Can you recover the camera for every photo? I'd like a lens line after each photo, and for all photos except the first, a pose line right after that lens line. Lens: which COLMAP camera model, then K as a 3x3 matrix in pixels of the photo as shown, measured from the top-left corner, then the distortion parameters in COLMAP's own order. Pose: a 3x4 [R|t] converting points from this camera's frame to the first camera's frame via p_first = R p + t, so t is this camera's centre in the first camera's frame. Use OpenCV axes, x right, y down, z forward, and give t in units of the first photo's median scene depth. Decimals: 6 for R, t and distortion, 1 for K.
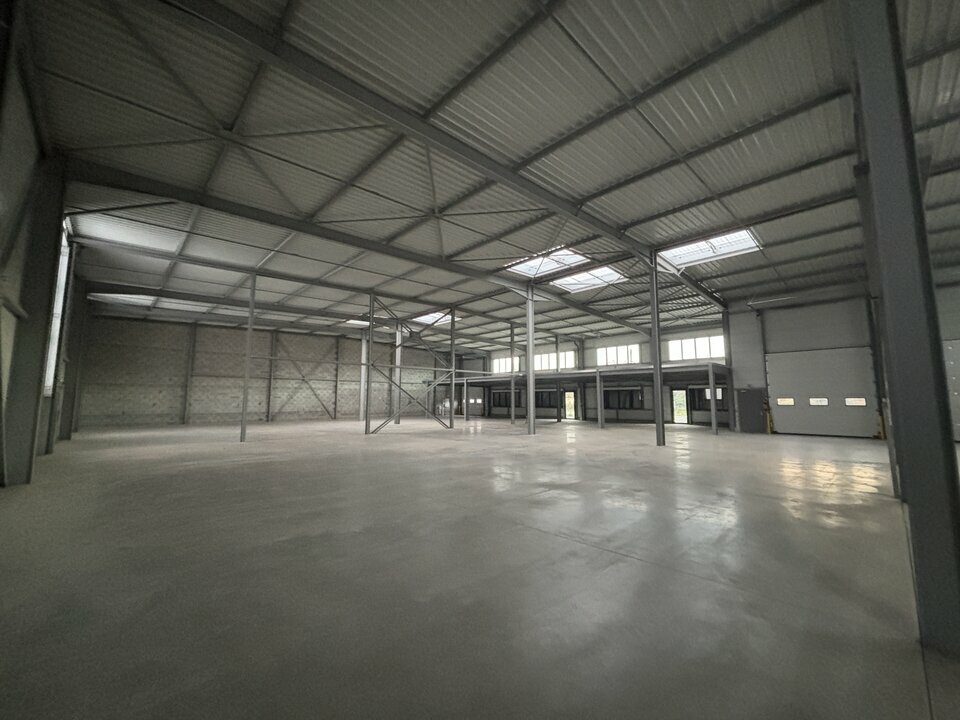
lens RADIAL K [[390.1, 0, 470.1], [0, 390.1, 362.1], [0, 0, 1]] dist [-0.003520, -0.000377]
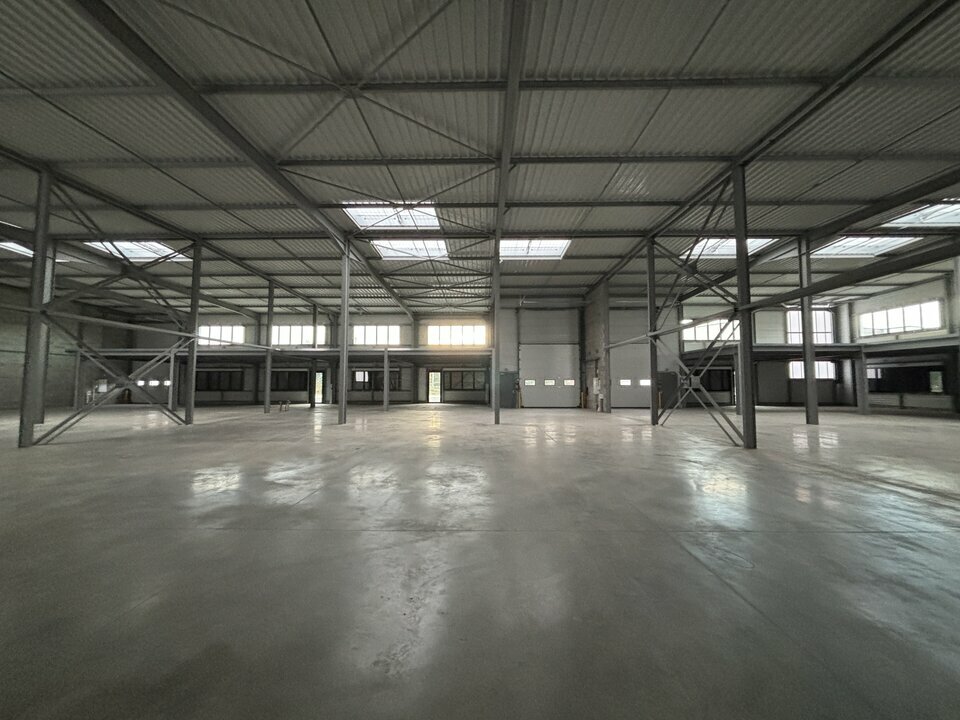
lens RADIAL K [[390.1, 0, 480.6], [0, 390.1, 358.0], [0, 0, 1]] dist [-0.003520, -0.000377]
pose [[0.678890, 0.044030, 0.732918, -0.210479], [-0.070191, 0.997521, 0.005091, 0.022452], [-0.730877, -0.054901, 0.680297, 0.217278]]
